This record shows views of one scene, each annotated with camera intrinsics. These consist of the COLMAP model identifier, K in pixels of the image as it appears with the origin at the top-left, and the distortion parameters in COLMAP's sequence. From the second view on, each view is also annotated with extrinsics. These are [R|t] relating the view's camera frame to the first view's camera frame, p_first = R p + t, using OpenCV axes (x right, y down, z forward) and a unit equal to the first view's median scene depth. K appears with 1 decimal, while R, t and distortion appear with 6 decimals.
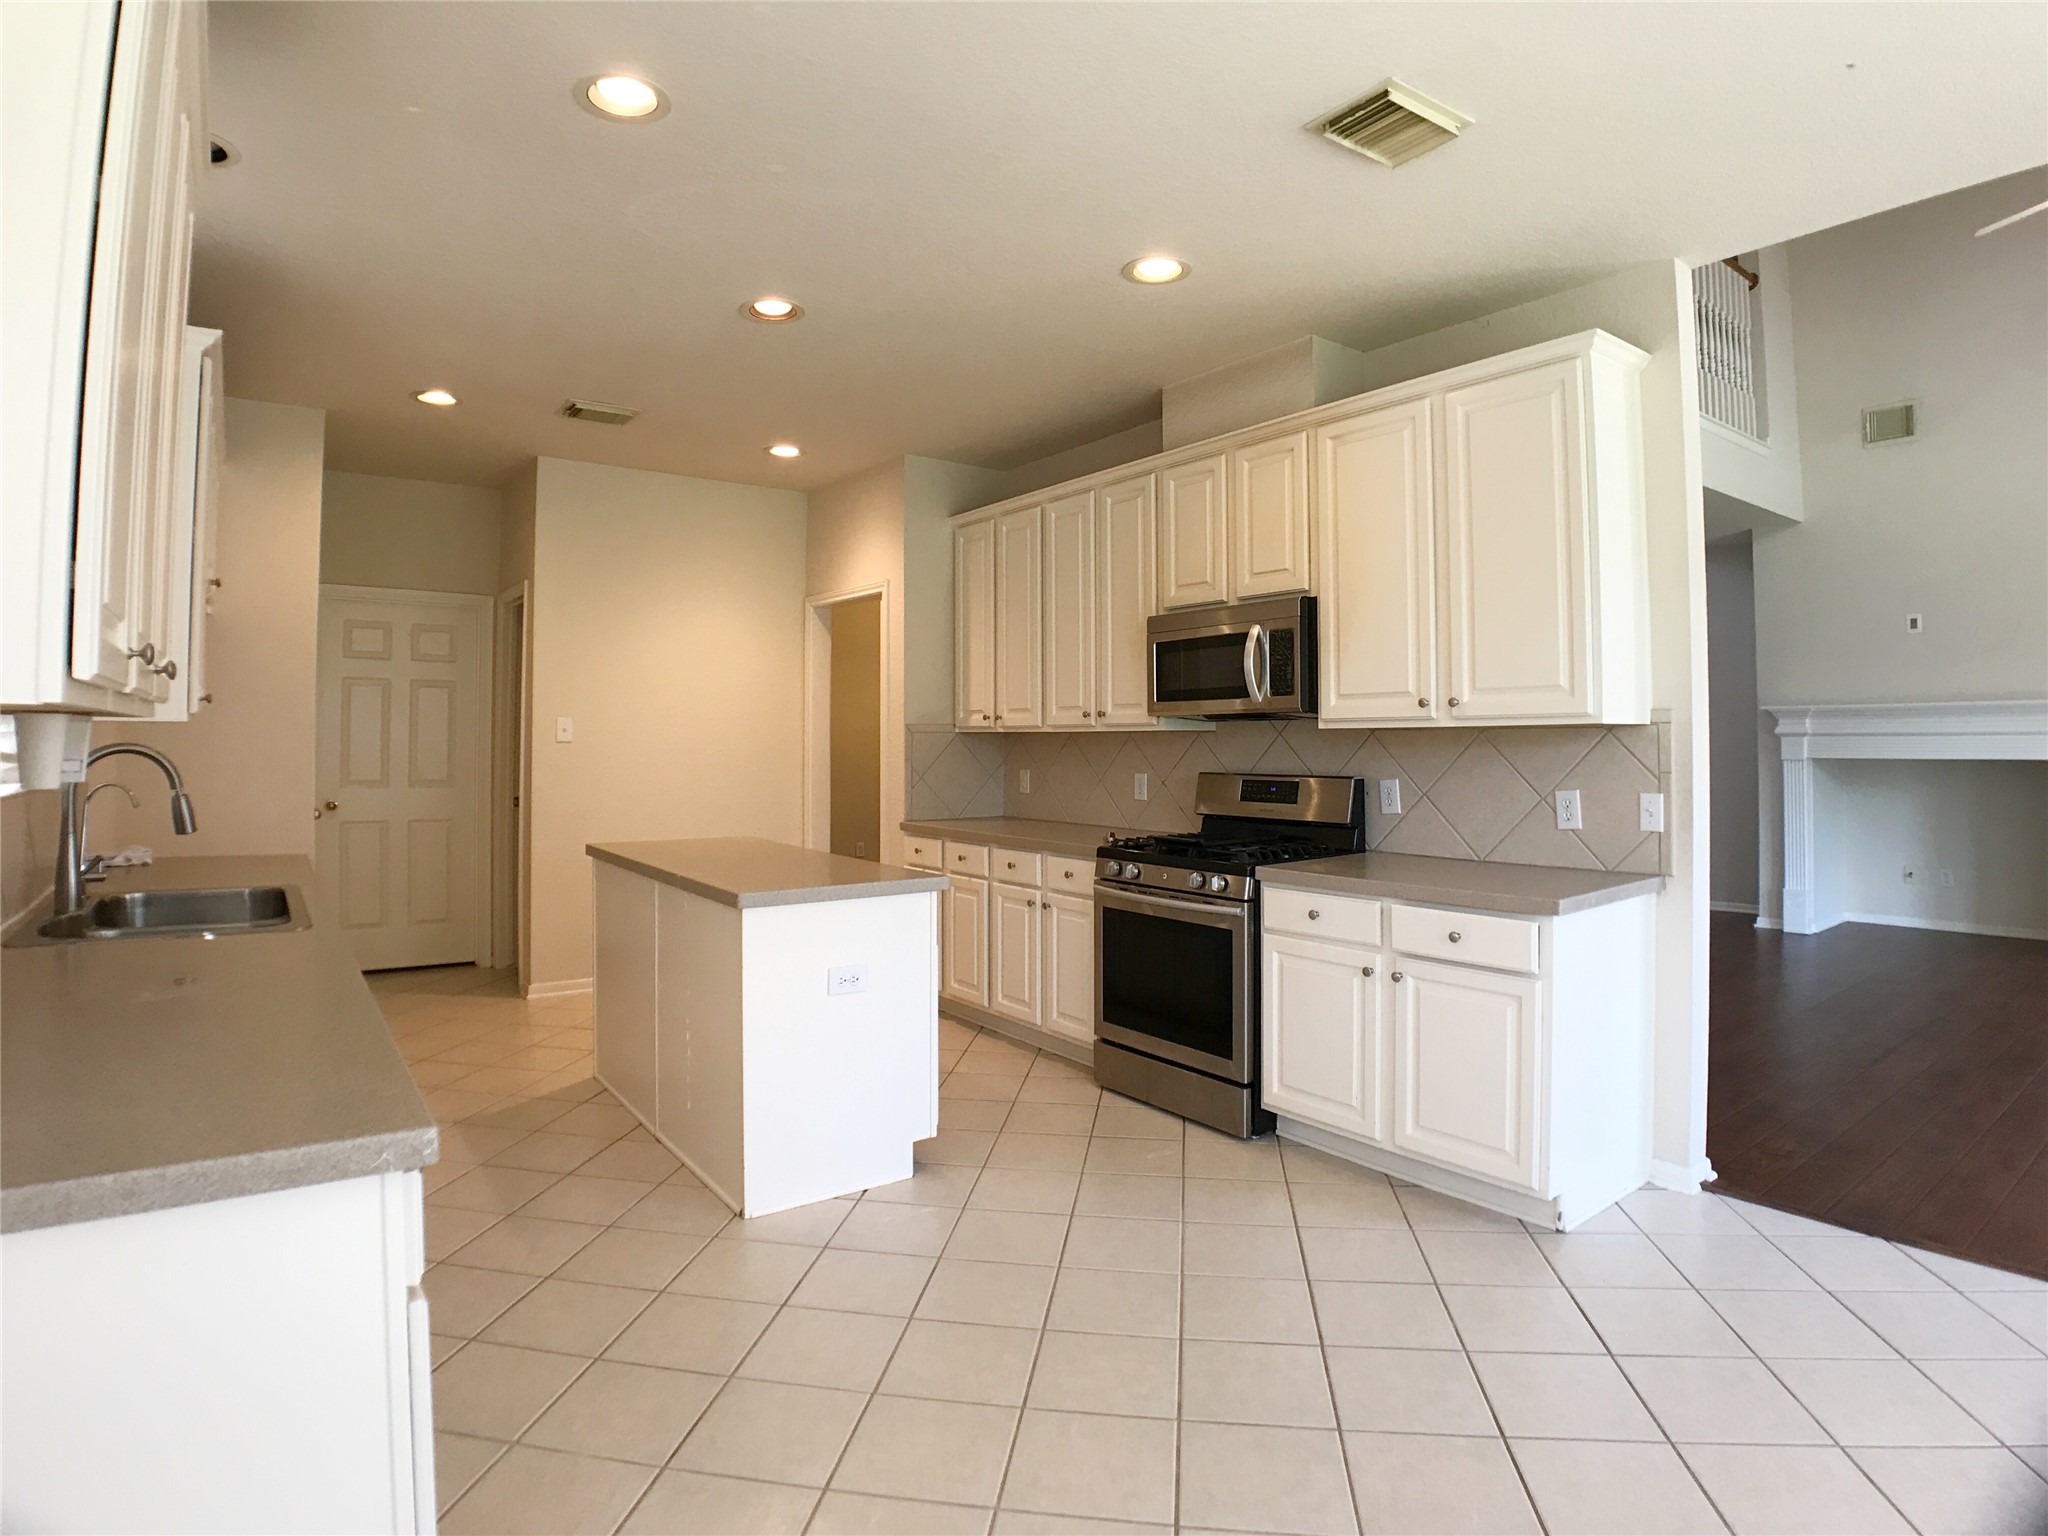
lens RADIAL K [[1104.6, 0, 1009.0], [0, 1104.6, 718.7], [0, 0, 1]] dist [-0.088575, 0.019772]
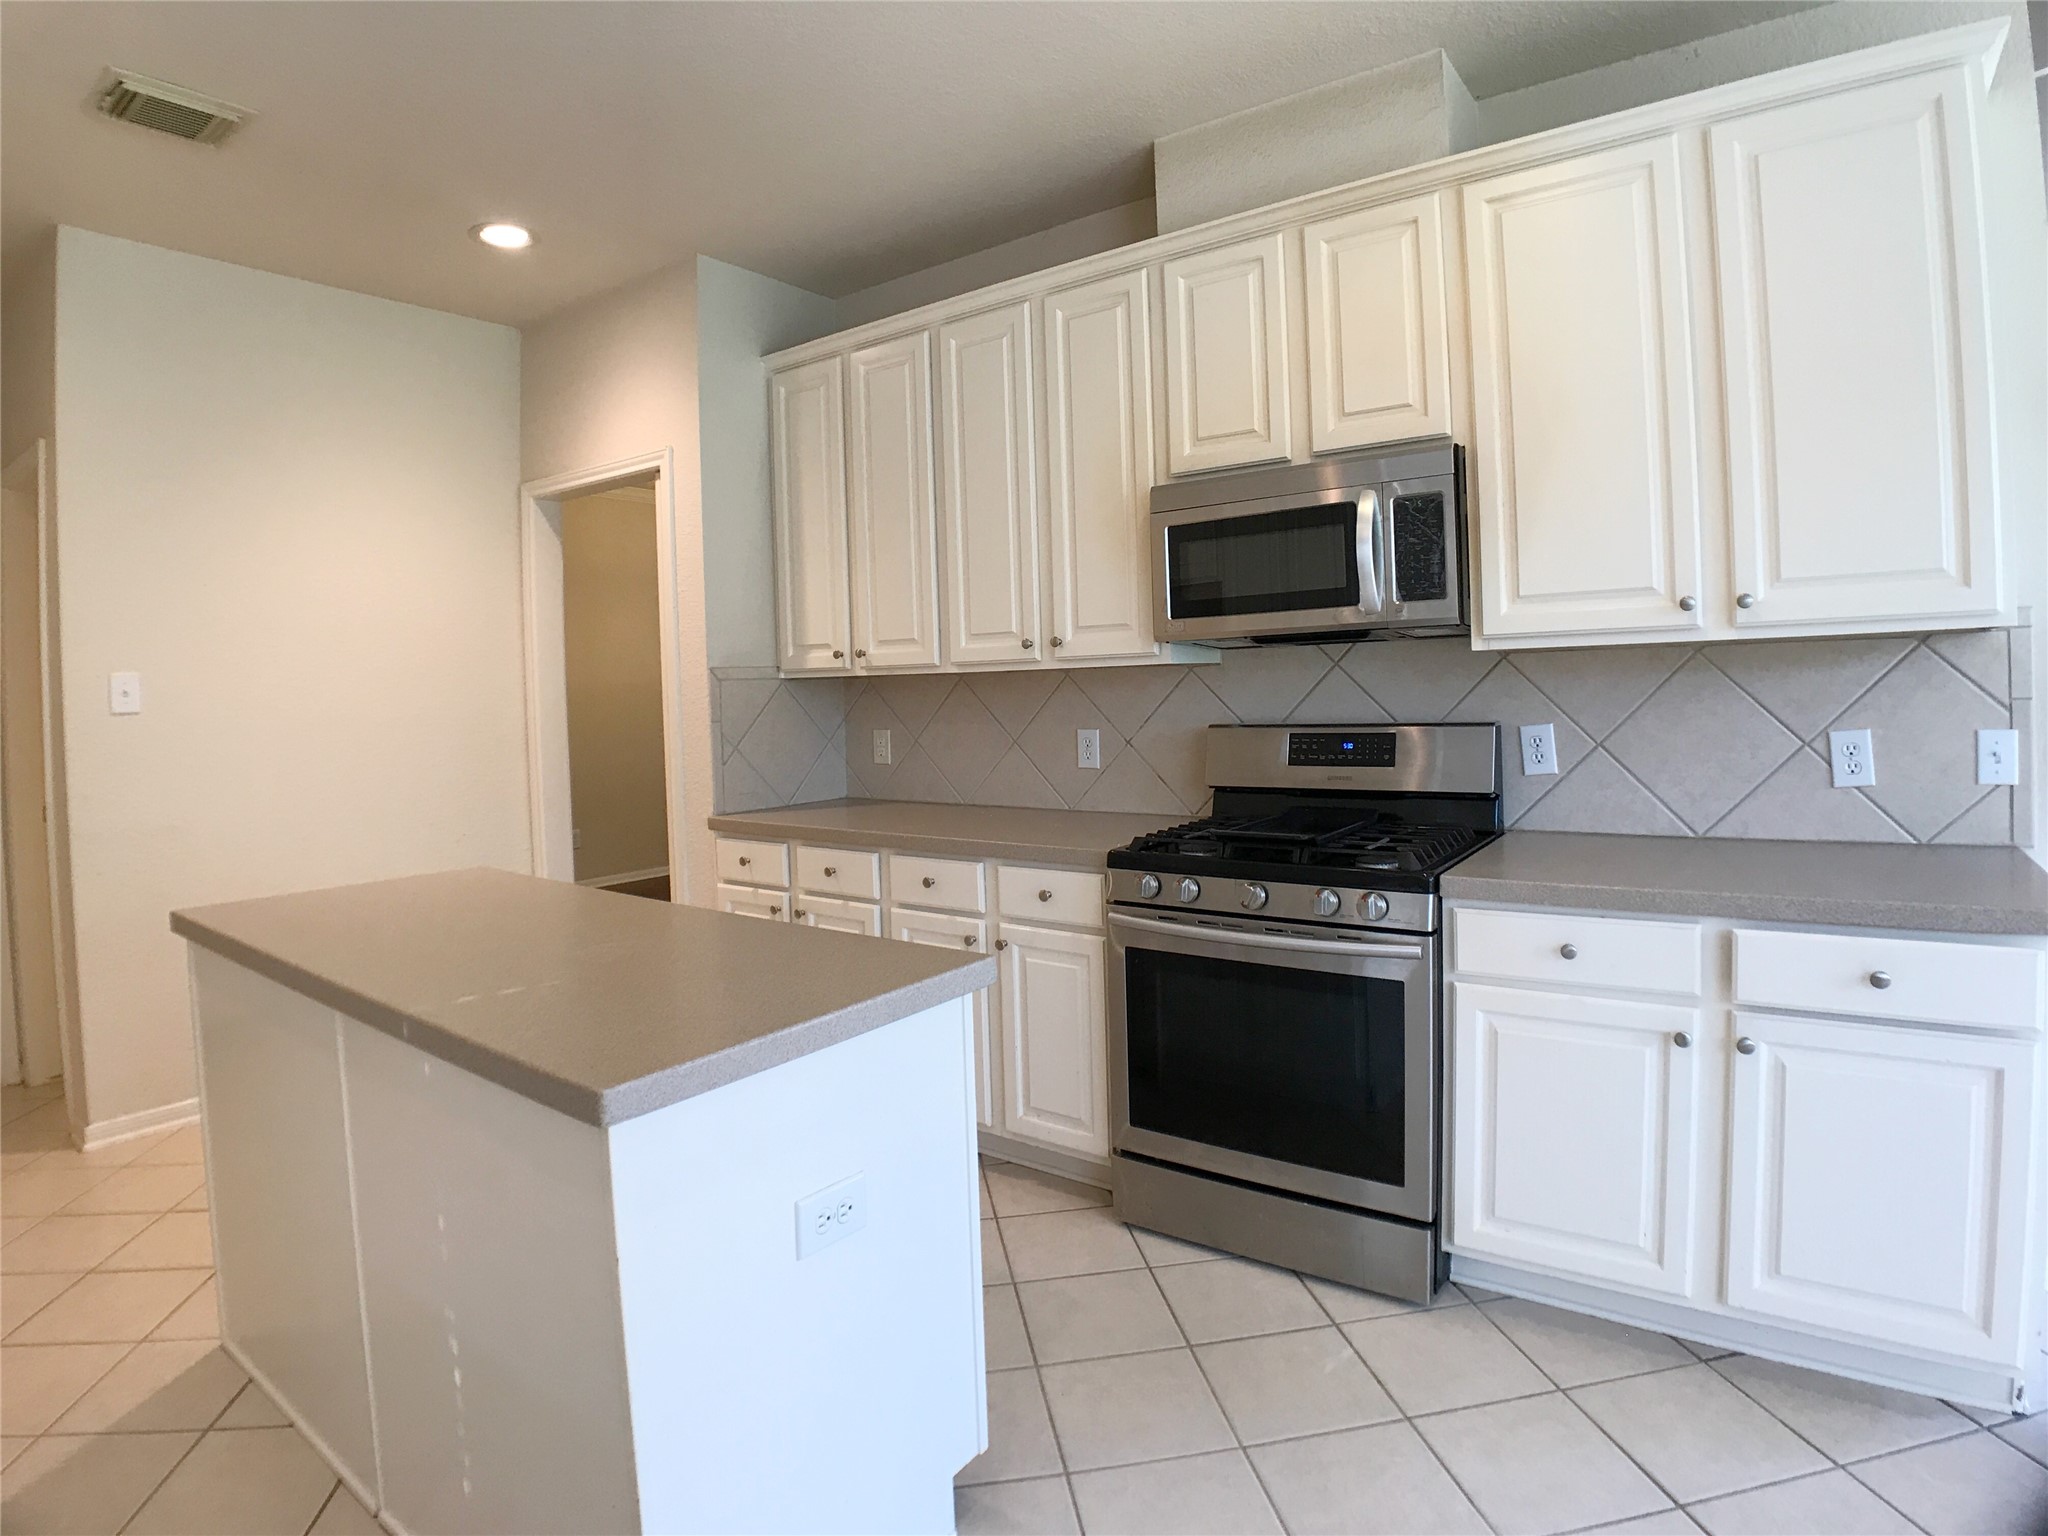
lens RADIAL K [[1160.9, 0, 1021.7], [0, 1160.9, 700.5], [0, 0, 1]] dist [-0.097256, 0.020642]
pose [[0.955949, -0.035616, 0.291366, -0.154729], [0.026778, 0.999054, 0.034267, 0.007541], [-0.292310, -0.024956, 0.955998, 0.390982]]
